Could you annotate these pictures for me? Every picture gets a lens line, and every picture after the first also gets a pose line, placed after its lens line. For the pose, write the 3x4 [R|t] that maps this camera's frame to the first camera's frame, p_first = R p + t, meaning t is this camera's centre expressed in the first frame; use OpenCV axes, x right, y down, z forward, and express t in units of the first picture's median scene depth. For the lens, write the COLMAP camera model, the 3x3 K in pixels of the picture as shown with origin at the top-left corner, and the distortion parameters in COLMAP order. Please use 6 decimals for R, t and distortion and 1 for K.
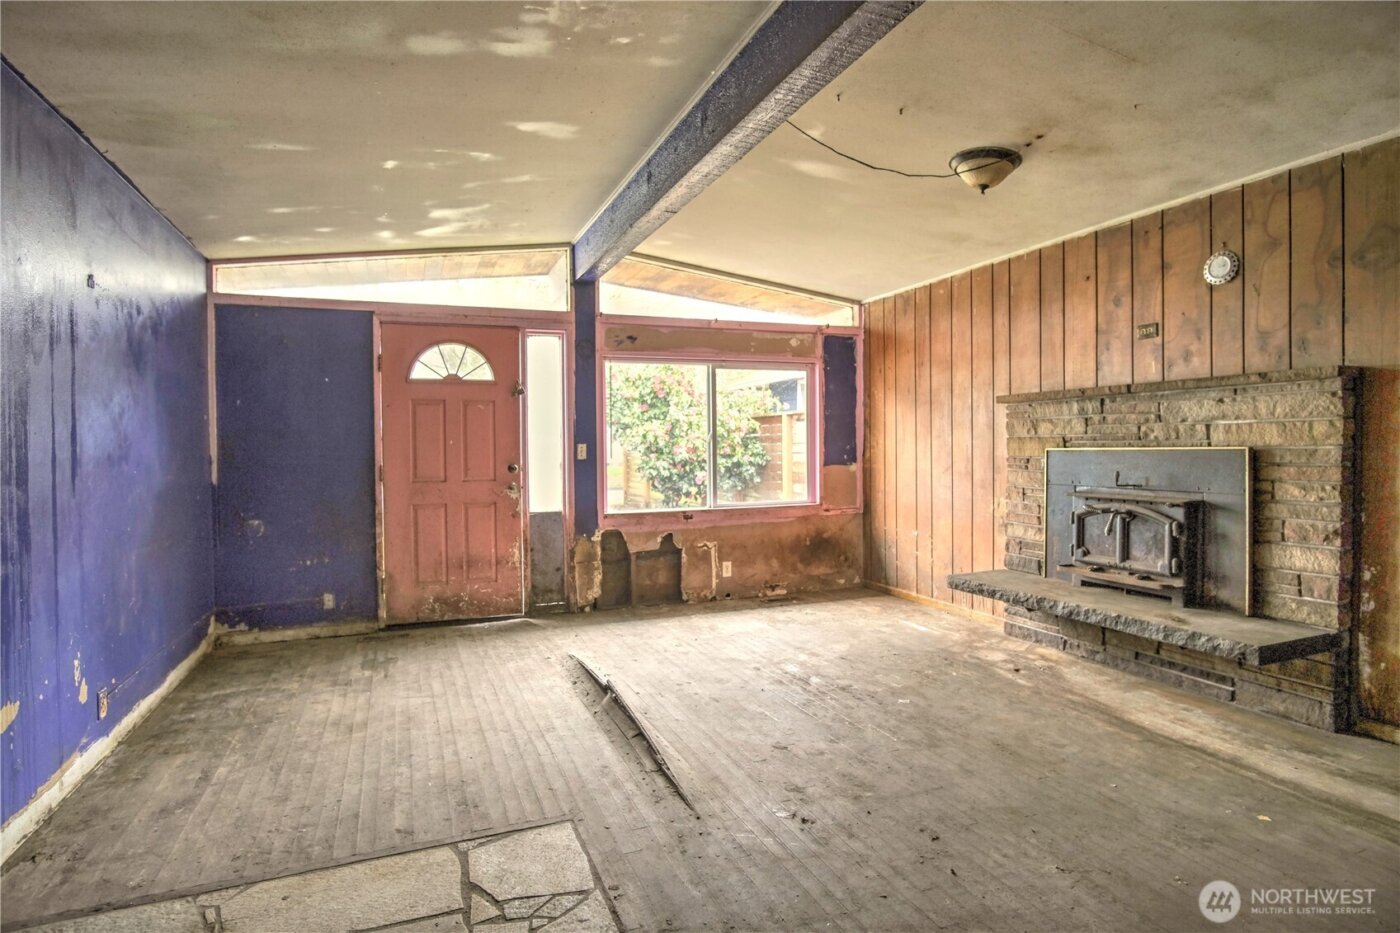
lens RADIAL K [[757.1, 0, 700.6], [0, 757.1, 458.6], [0, 0, 1]] dist [-0.032160, 0.007623]
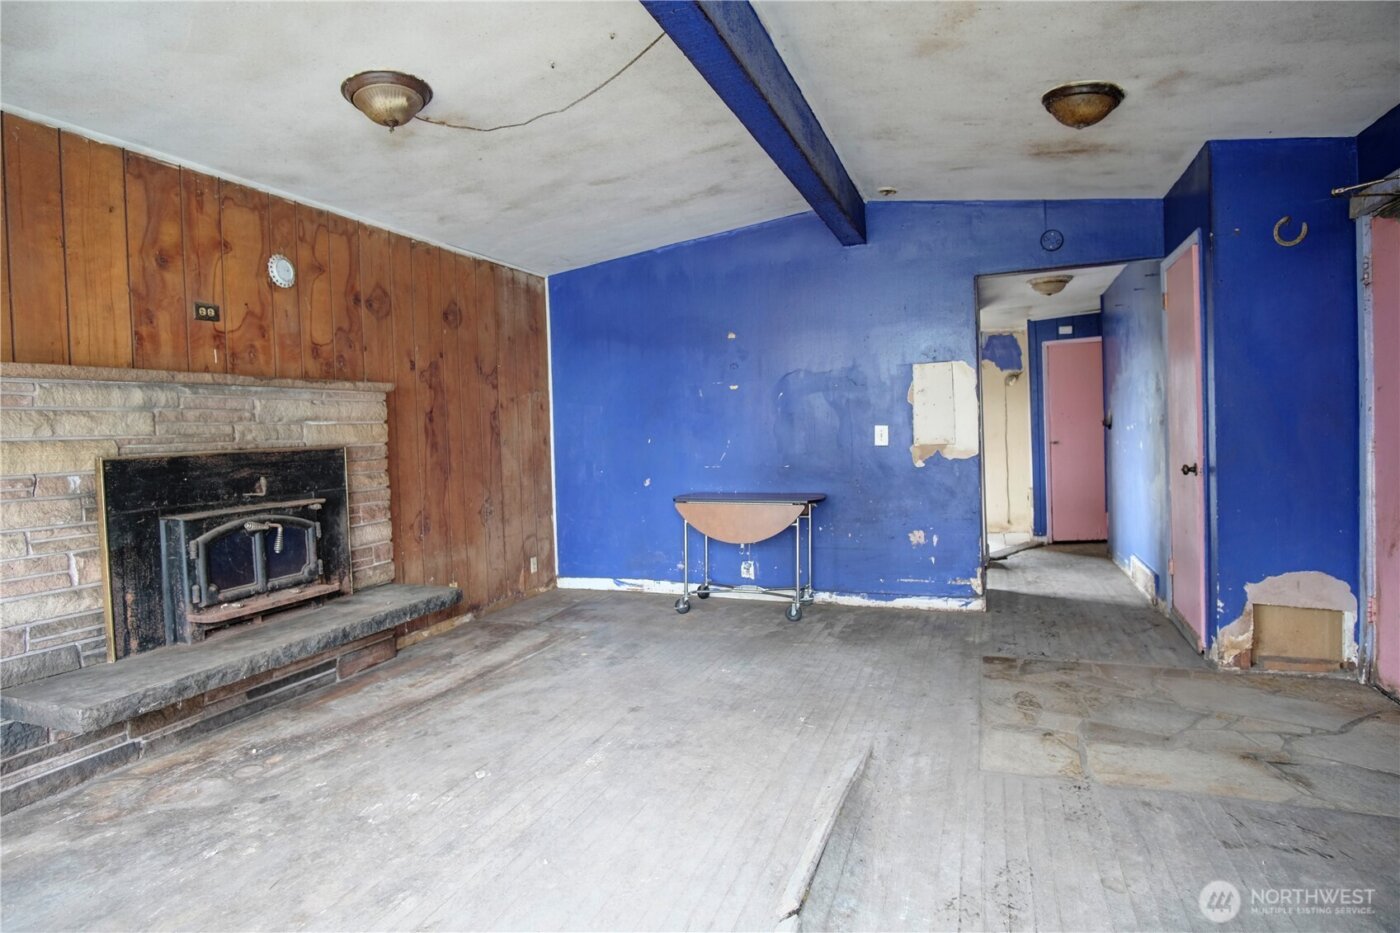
lens RADIAL K [[757.1, 0, 699.7], [0, 757.1, 463.6], [0, 0, 1]] dist [-0.032160, 0.007623]
pose [[-0.742123, 0.006462, 0.670233, -0.380104], [0.056339, 0.997016, 0.052769, -0.015570], [-0.667892, 0.076921, -0.740272, 1.309982]]
